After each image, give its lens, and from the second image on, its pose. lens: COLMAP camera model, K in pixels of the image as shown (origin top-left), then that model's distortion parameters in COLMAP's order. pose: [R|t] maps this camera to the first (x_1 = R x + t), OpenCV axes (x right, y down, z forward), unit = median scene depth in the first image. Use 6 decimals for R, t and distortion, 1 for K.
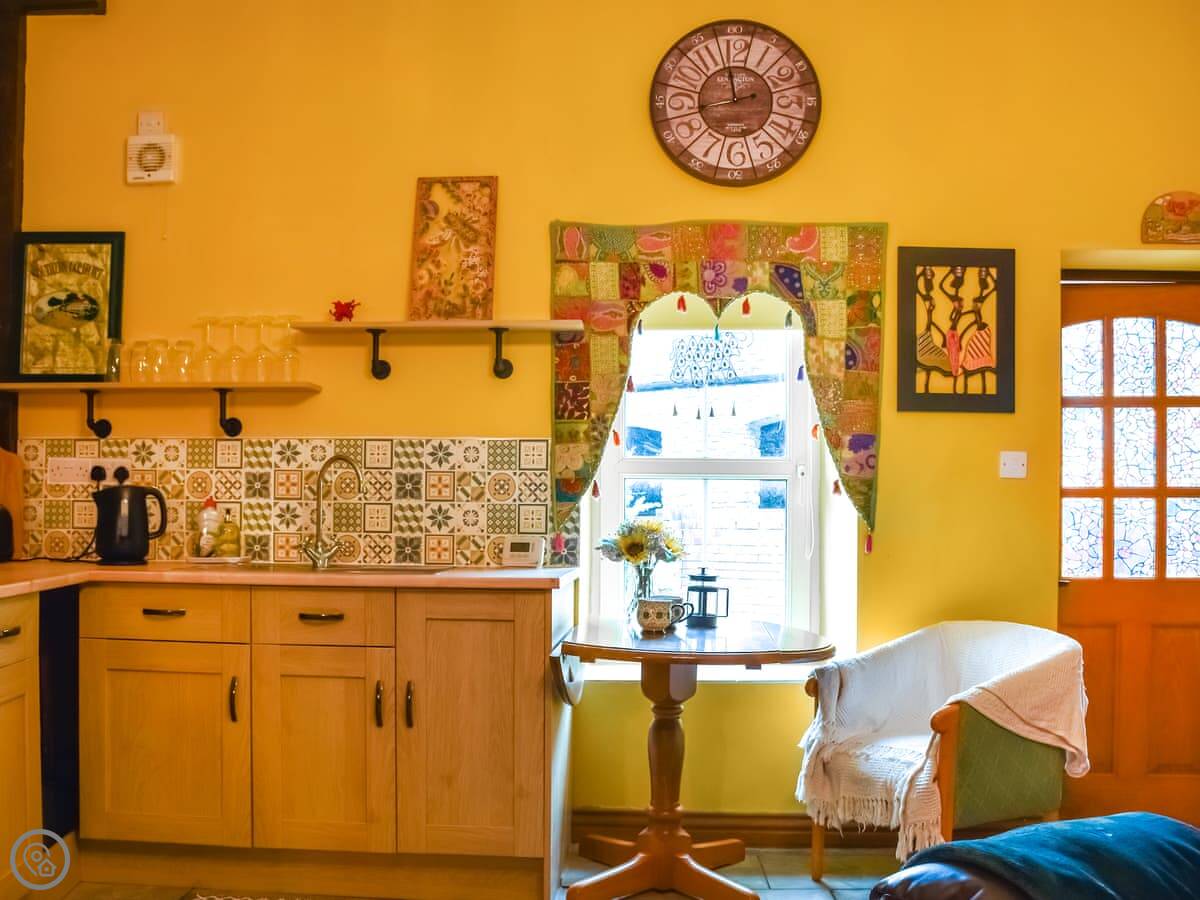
lens RADIAL K [[1095.3, 0, 599.4], [0, 1095.3, 496.6], [0, 0, 1]] dist [-0.128370, 0.085770]
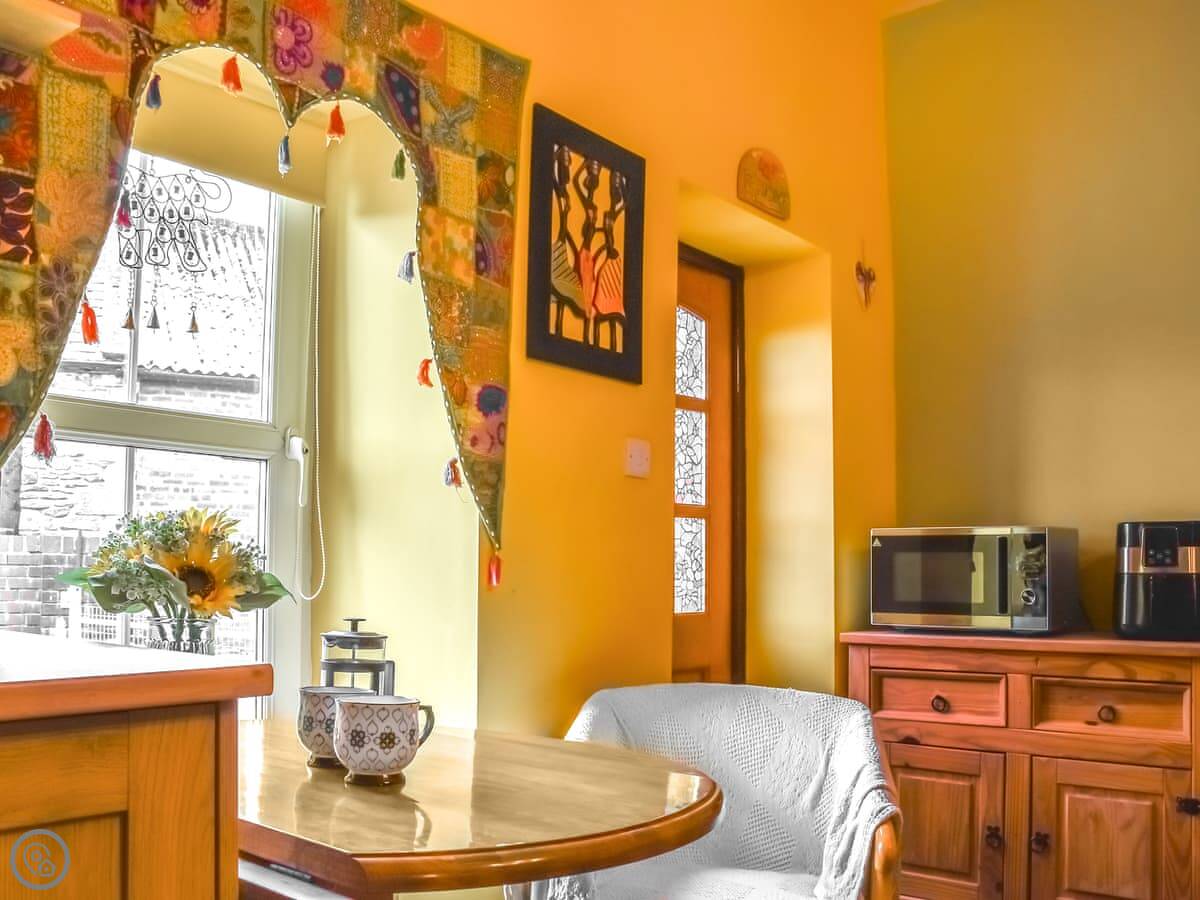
lens RADIAL K [[1095.3, 0, 599.4], [0, 1095.3, 496.6], [0, 0, 1]] dist [-0.128370, 0.085770]
pose [[0.580795, 0.052790, 0.812337, -0.205664], [-0.021863, 0.998547, -0.049259, 0.030925], [-0.813756, 0.010849, 0.581105, 0.599381]]
